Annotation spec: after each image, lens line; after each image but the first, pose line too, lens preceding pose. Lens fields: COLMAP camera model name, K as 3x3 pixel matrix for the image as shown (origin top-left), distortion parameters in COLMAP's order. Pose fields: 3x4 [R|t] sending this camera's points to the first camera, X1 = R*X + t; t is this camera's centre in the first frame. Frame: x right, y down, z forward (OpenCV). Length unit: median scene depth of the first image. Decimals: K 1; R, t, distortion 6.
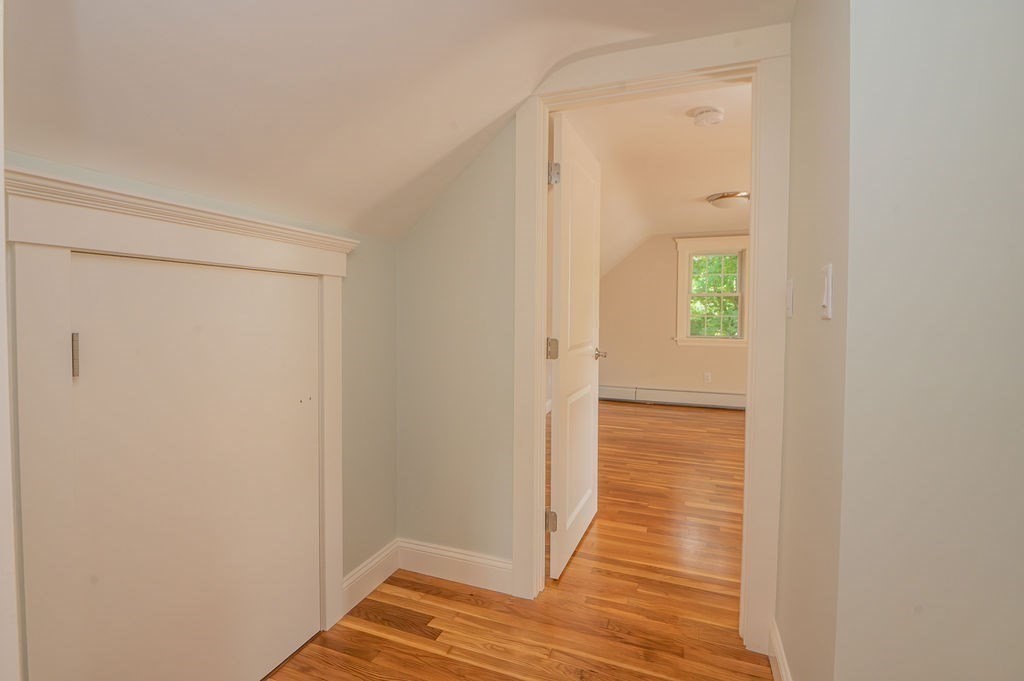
lens RADIAL K [[463.9, 0, 511.2], [0, 463.9, 325.6], [0, 0, 1]] dist [-0.019169, -0.000548]
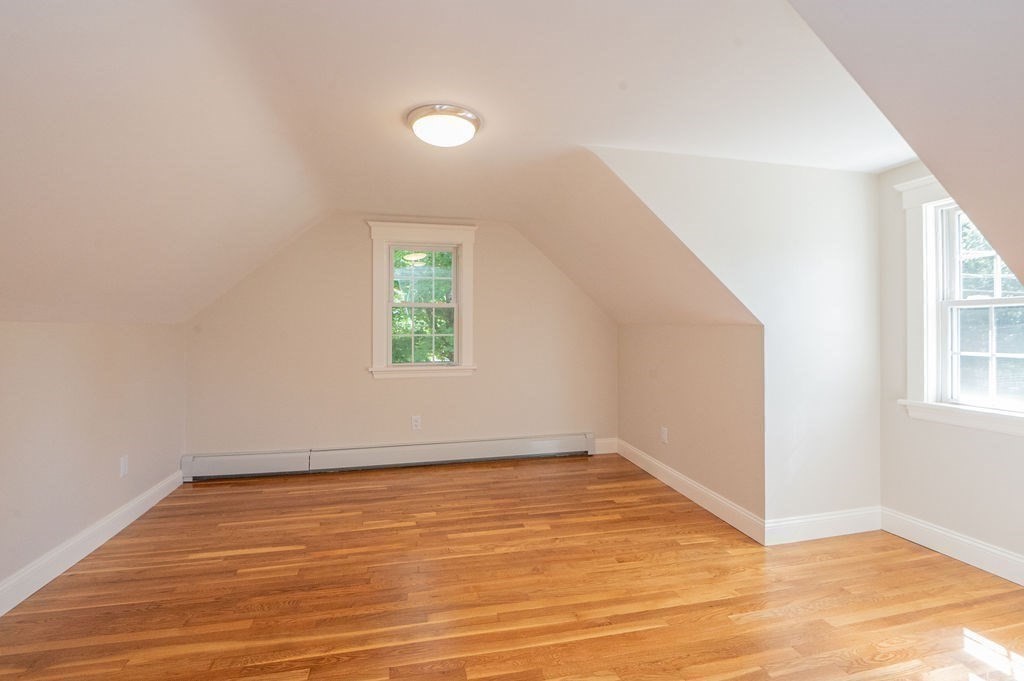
lens RADIAL K [[463.9, 0, 511.2], [0, 463.9, 325.6], [0, 0, 1]] dist [-0.019169, -0.000548]
pose [[0.827998, -0.002309, 0.560726, 0.144711], [0.024366, 0.999195, -0.031867, -0.008910], [-0.560201, 0.040049, 0.827388, 0.320332]]
